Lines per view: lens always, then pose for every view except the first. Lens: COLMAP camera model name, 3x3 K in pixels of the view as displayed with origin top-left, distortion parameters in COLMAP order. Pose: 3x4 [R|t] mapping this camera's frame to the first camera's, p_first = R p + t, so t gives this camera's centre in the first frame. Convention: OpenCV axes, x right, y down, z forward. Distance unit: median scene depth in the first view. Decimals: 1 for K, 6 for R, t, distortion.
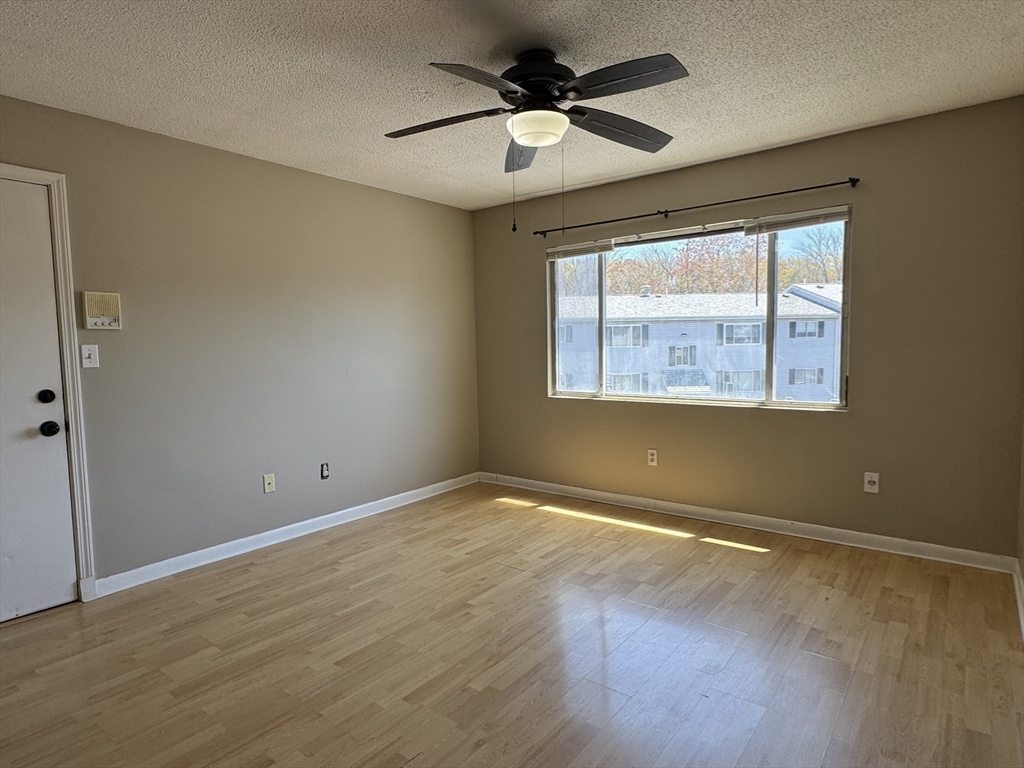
lens RADIAL K [[595.1, 0, 512.1], [0, 595.1, 384.8], [0, 0, 1]] dist [-0.000410, -0.000047]
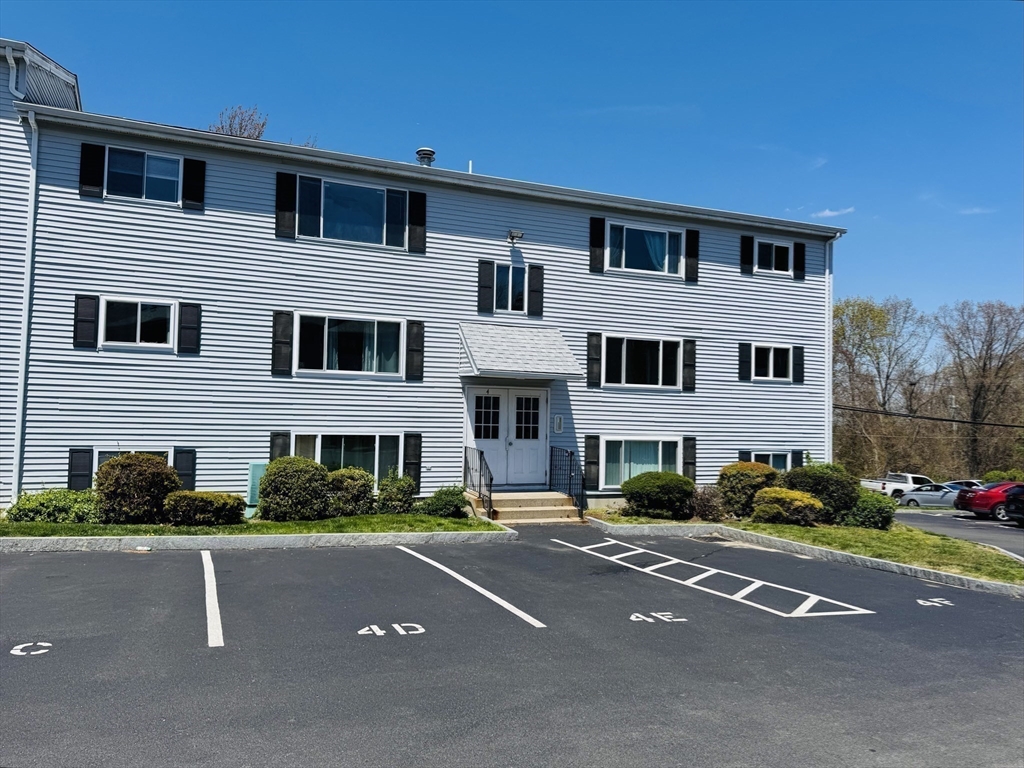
lens RADIAL K [[763.3, 0, 511.6], [0, 763.3, 385.1], [0, 0, 1]] dist [0.000652, 0.000065]
pose [[0.974330, 0.051876, 0.219067, 0.172052], [-0.023402, 0.991155, -0.130627, 0.089766], [-0.223905, 0.122147, 0.966926, 0.486799]]
